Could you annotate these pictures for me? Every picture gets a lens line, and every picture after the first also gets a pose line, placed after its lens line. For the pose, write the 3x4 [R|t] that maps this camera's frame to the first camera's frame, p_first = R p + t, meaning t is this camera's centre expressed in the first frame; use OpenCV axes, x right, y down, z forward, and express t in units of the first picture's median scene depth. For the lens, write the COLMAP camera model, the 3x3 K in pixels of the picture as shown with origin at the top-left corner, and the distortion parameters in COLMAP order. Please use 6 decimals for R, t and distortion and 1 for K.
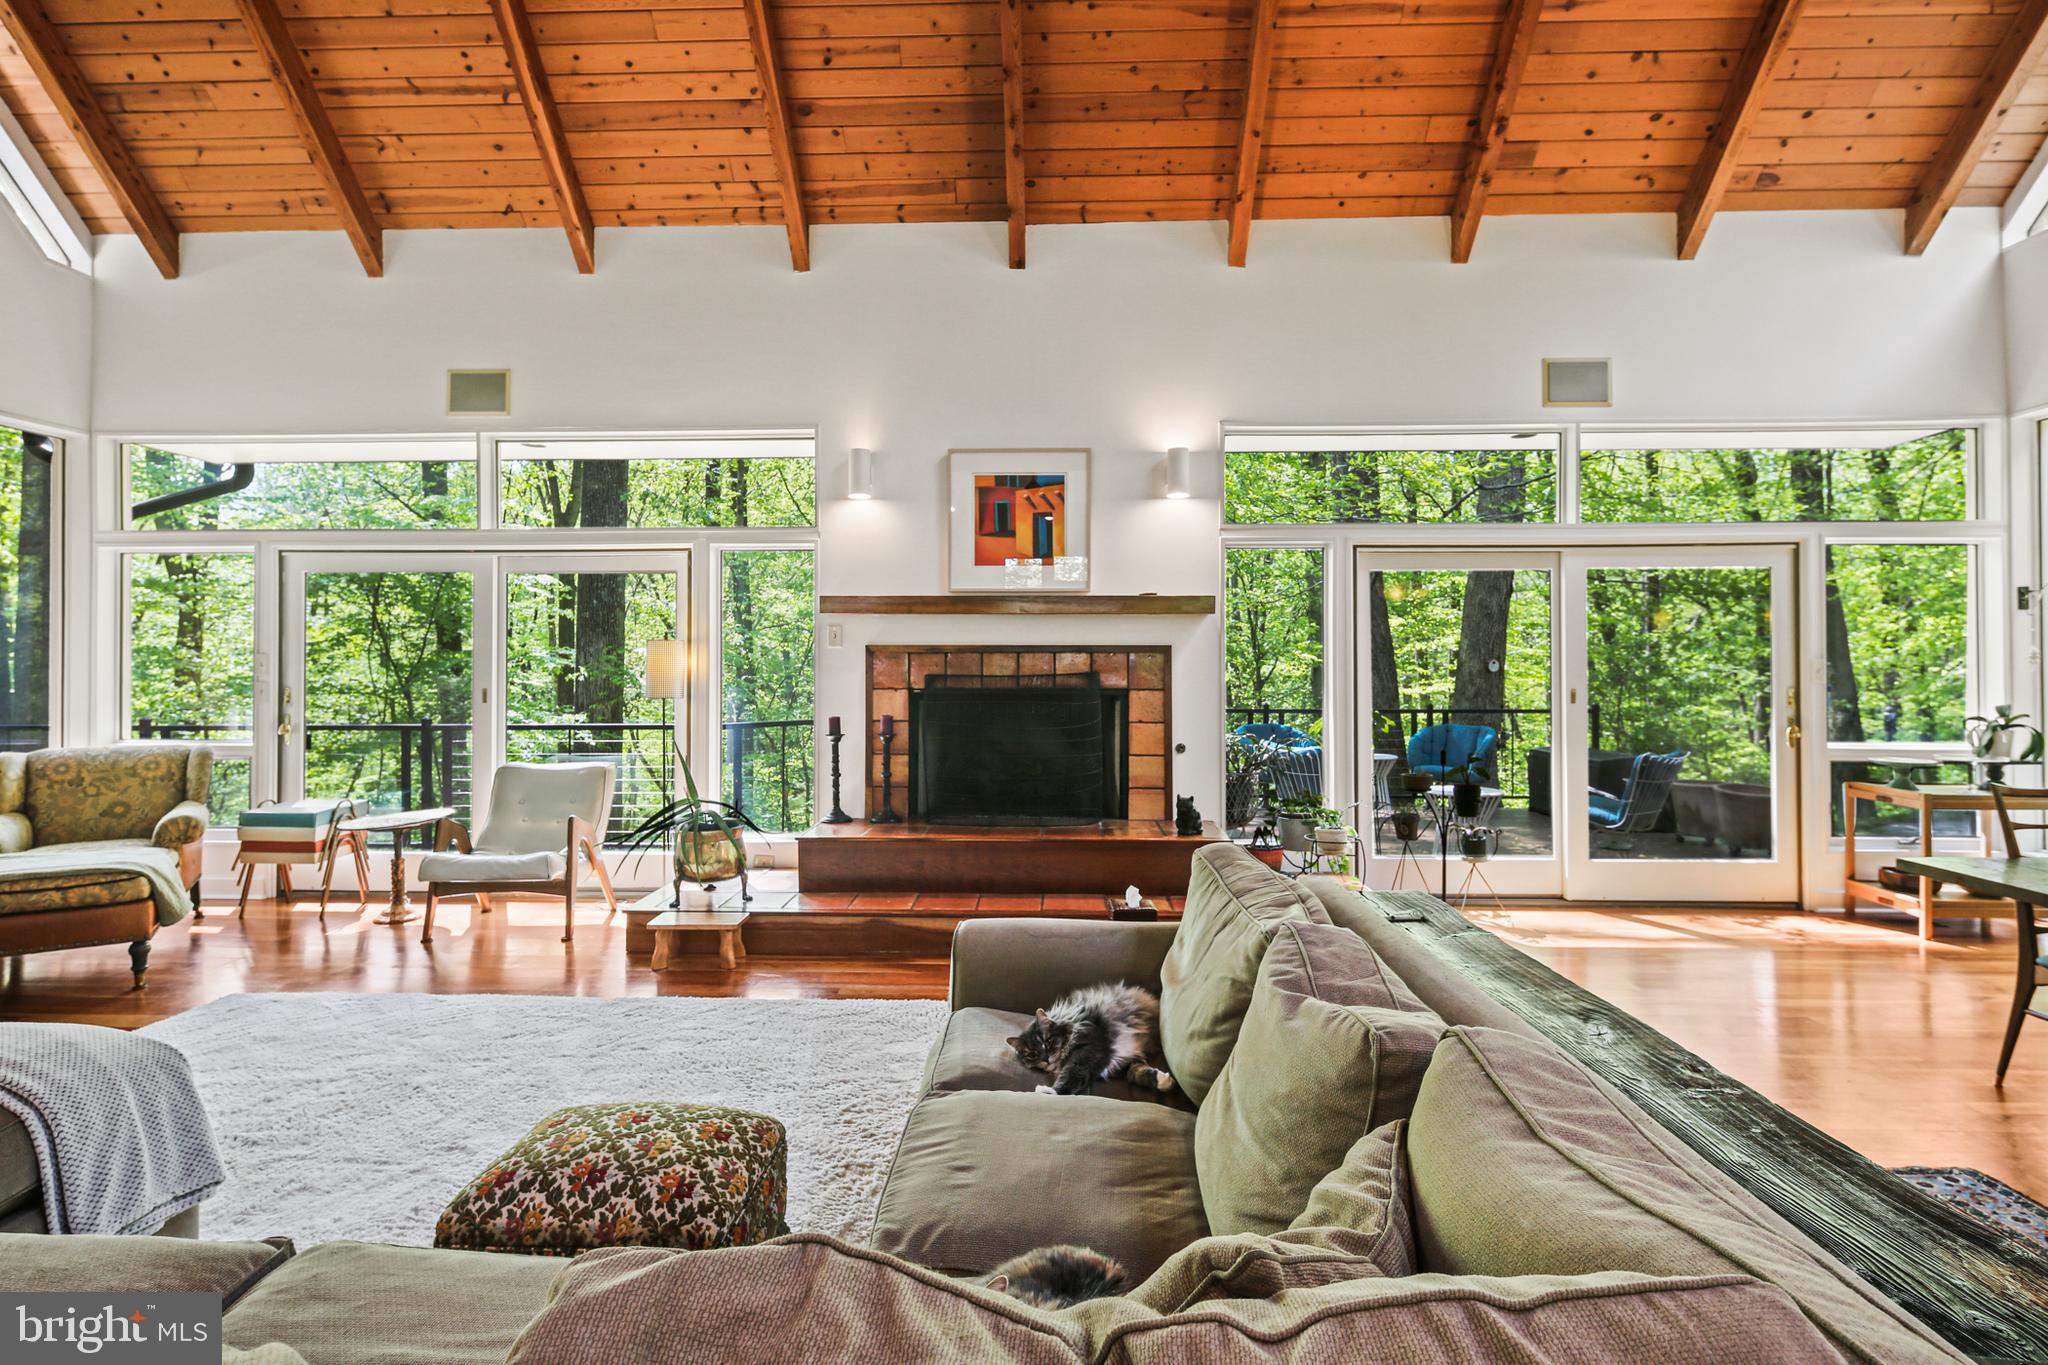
lens RADIAL K [[983.0, 0, 1024.0], [0, 983.0, 682.5], [0, 0, 1]] dist [0.004738, -0.000009]
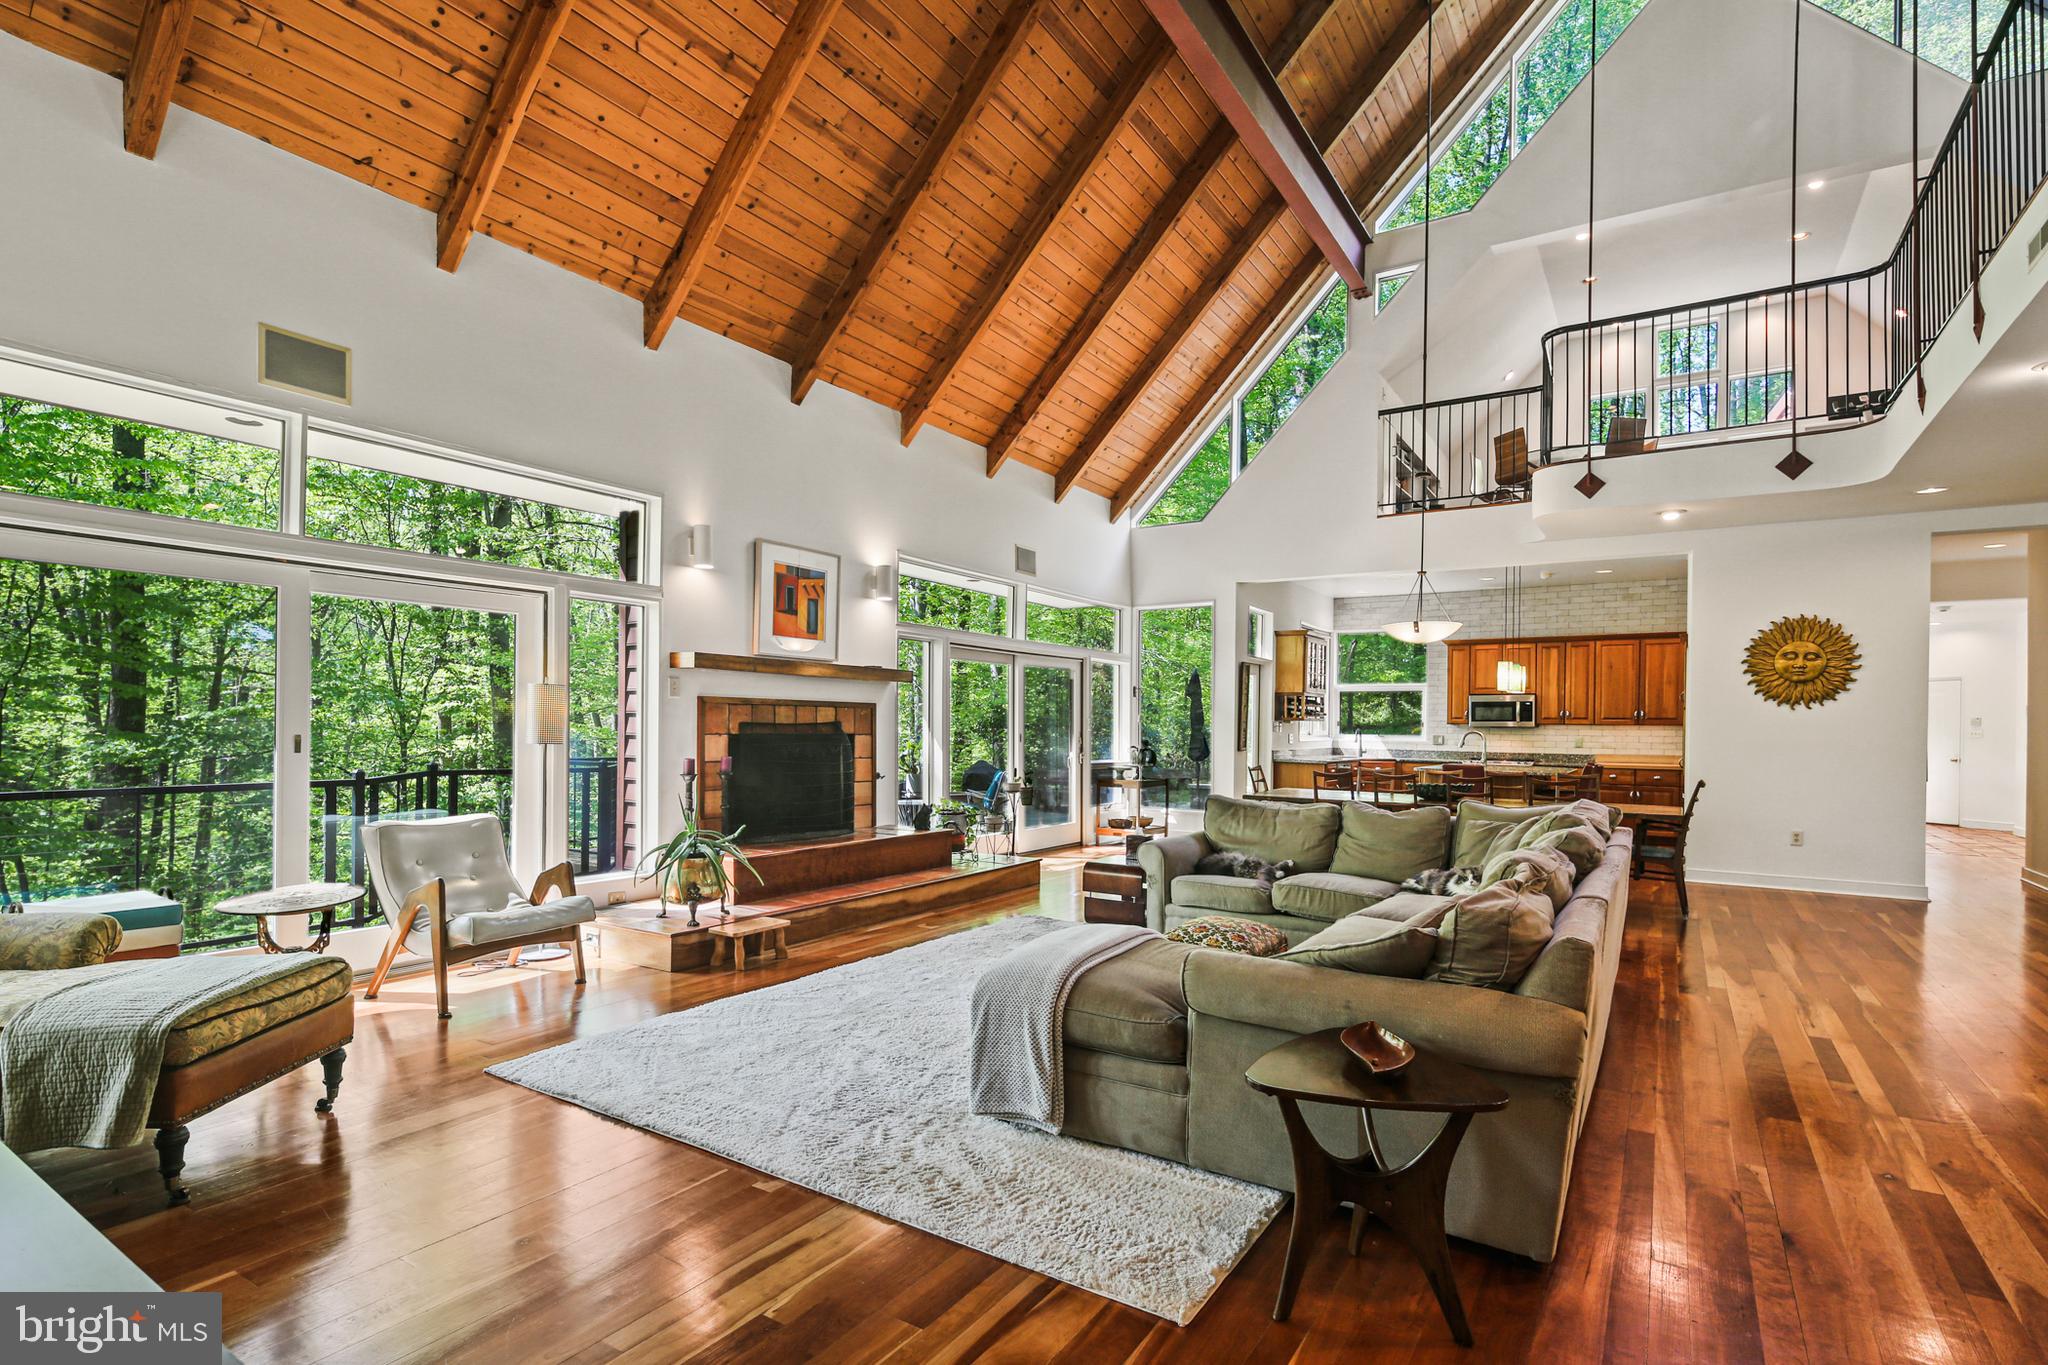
lens RADIAL K [[983.8, 0, 1025.0], [0, 983.8, 710.6], [0, 0, 1]] dist [0.011697, 0.000257]
pose [[0.517782, 0.017600, 0.855332, -0.946821], [-0.022418, 0.999724, -0.007000, -0.022203], [-0.855219, -0.015551, 0.518033, 0.081413]]
